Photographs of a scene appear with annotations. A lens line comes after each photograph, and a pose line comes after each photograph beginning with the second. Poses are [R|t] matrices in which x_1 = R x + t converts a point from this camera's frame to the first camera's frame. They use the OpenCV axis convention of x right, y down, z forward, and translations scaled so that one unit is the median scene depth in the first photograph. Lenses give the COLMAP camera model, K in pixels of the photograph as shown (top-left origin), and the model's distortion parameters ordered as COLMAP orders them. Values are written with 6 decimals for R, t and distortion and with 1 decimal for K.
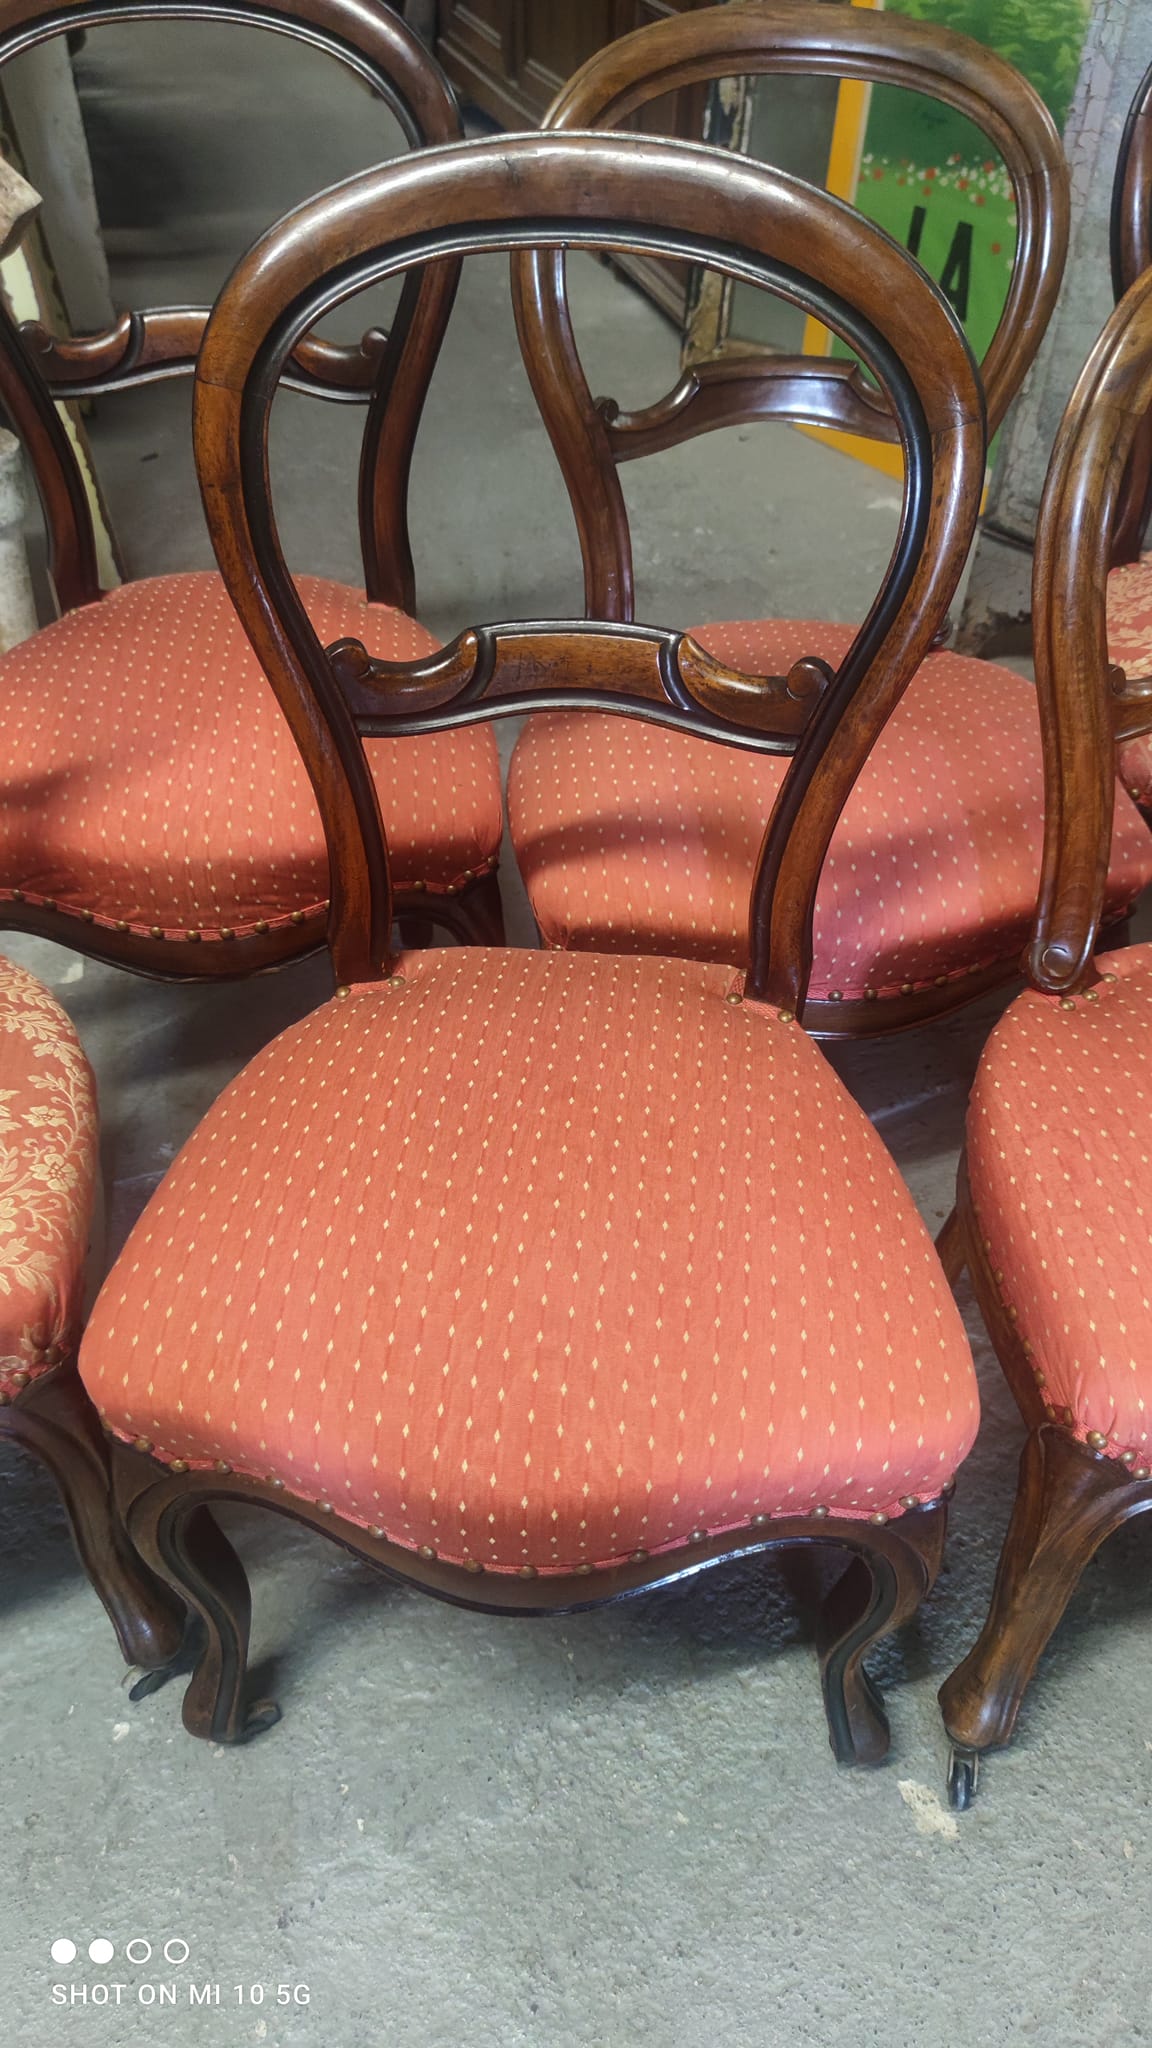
lens RADIAL K [[1506.1, 0, 576.0], [0, 1506.1, 1025.8], [0, 0, 1]] dist [0.063250, -0.073741]
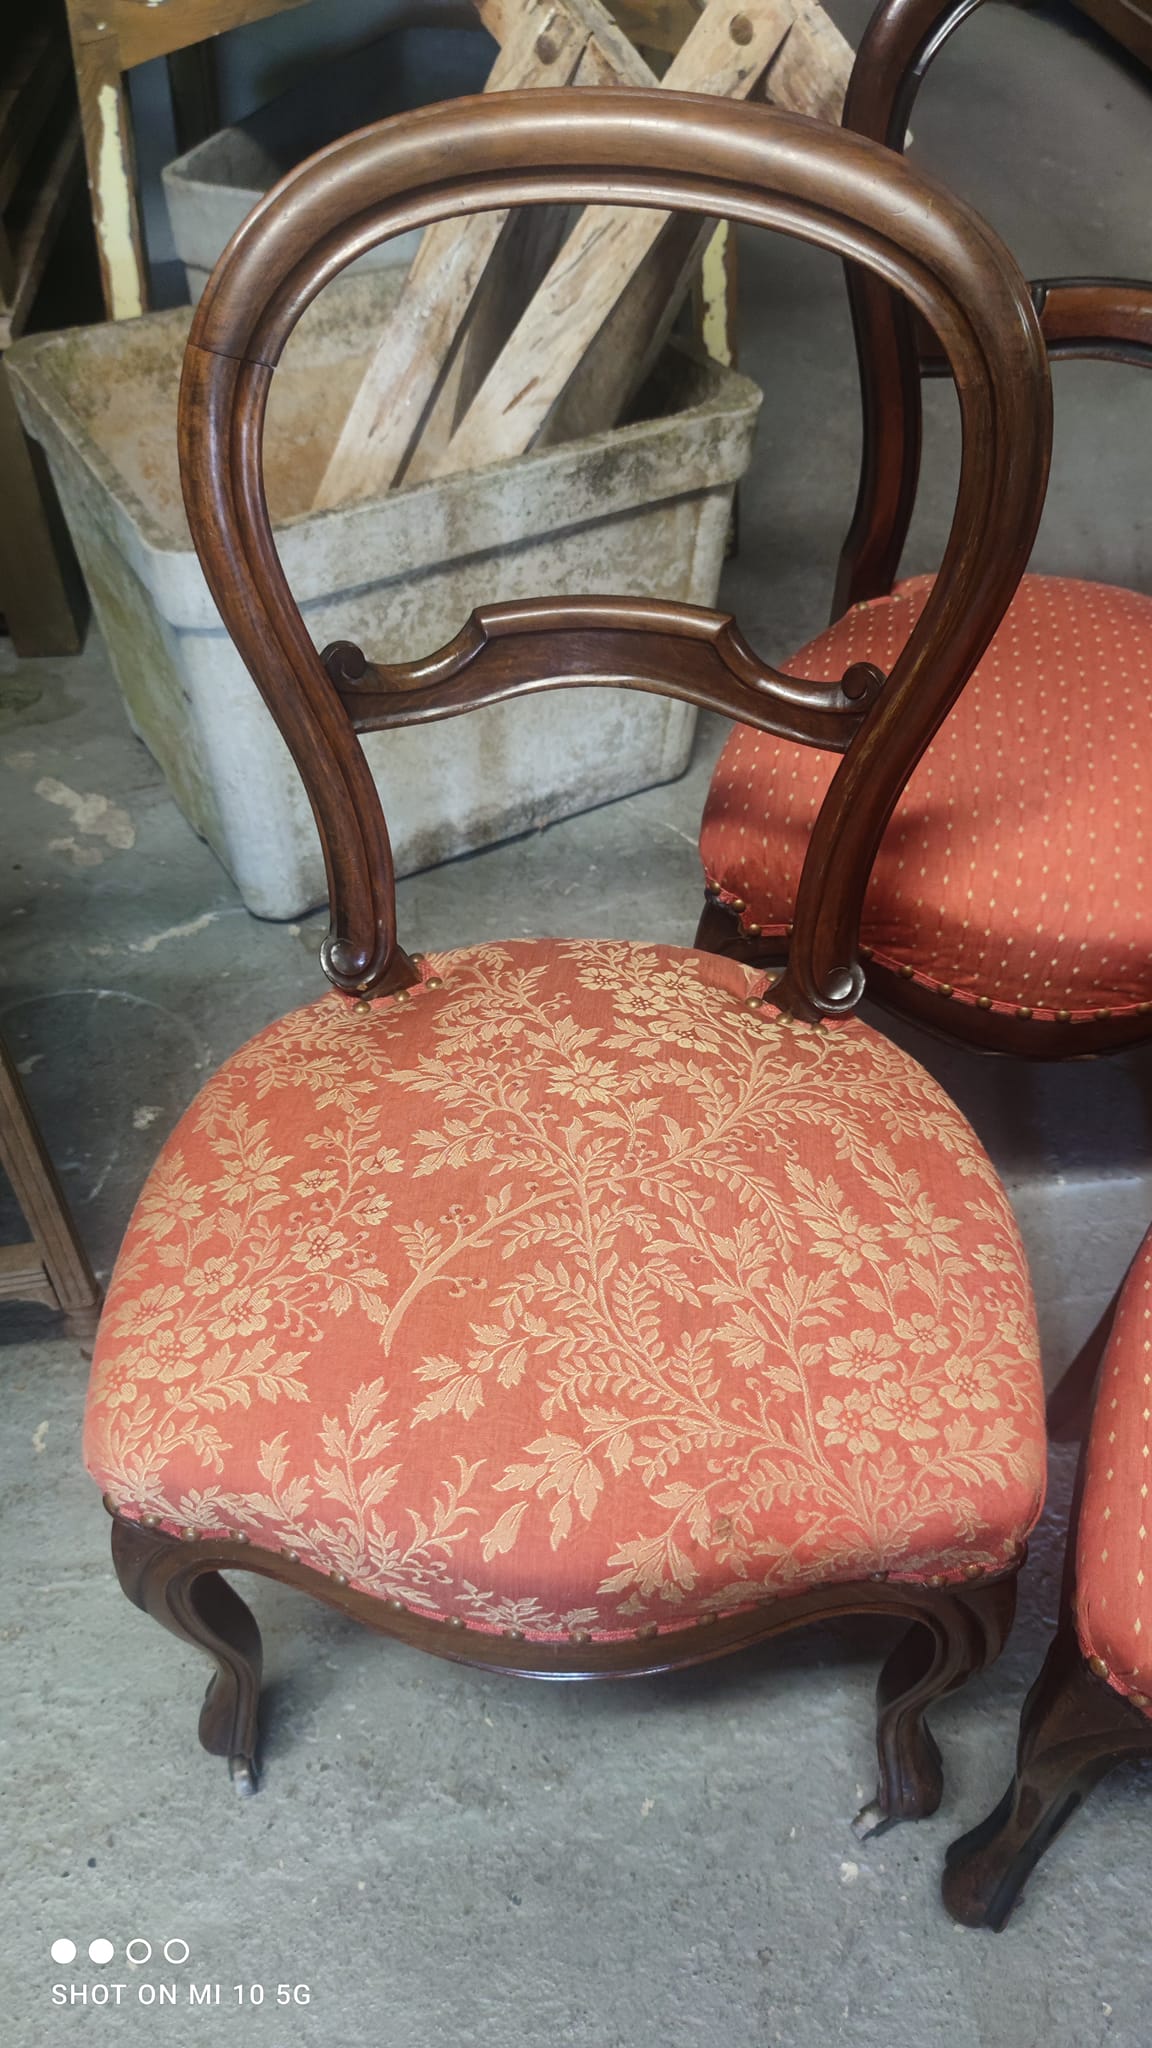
lens RADIAL K [[1512.0, 0, 572.2], [0, 1512.0, 1018.4], [0, 0, 1]] dist [0.058173, -0.065514]
pose [[0.971969, 0.158594, -0.173560, -0.347318], [-0.148404, 0.986426, 0.070279, -0.077731], [0.182350, -0.042552, 0.982312, 0.076475]]
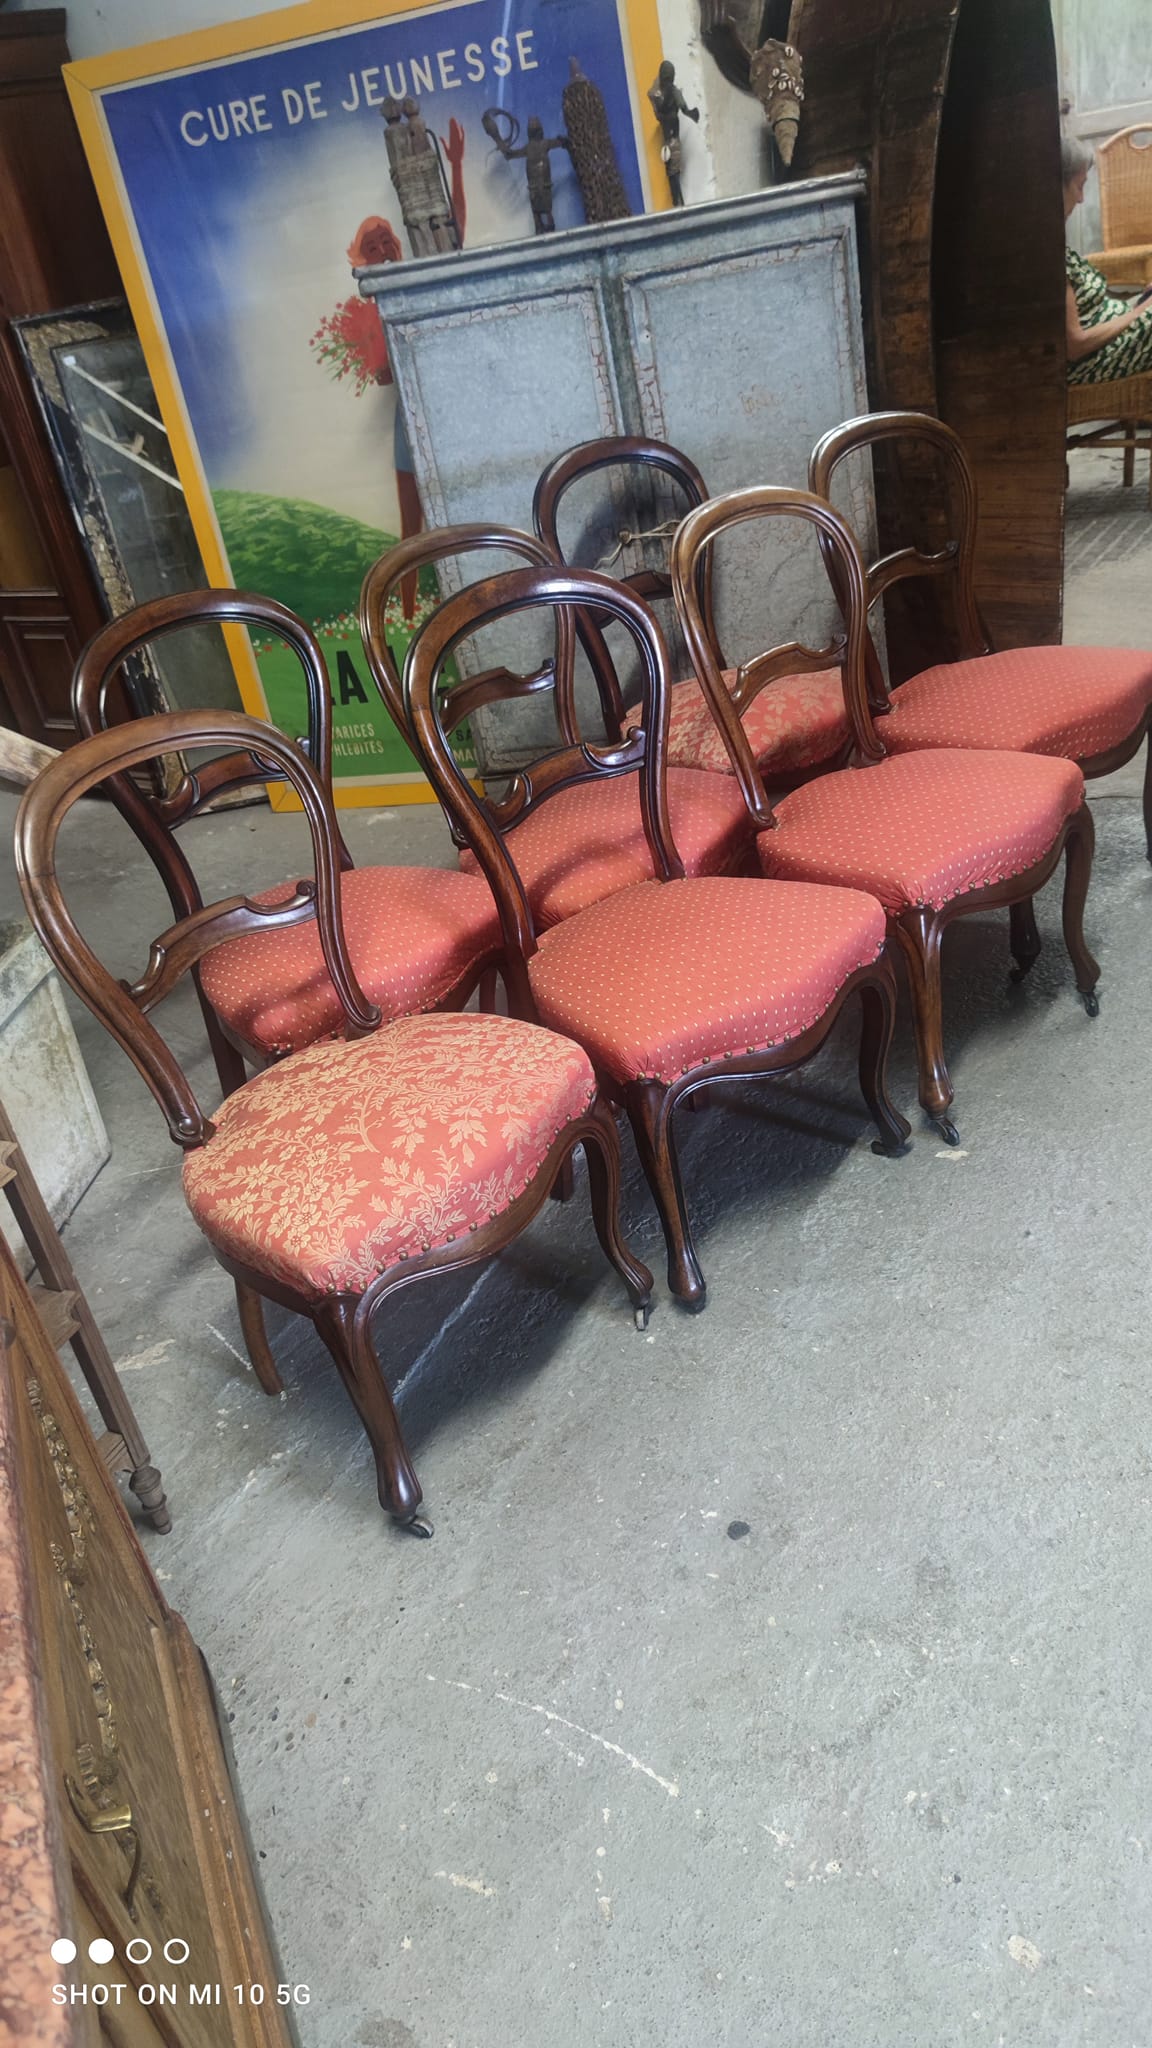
lens RADIAL K [[1484.0, 0, 570.2], [0, 1484.0, 1025.7], [0, 0, 1]] dist [0.066458, -0.060663]
pose [[0.764607, -0.449717, 0.461661, -0.963527], [0.560560, 0.817520, -0.132036, 0.300984], [-0.318038, 0.359745, 0.877175, -0.675080]]
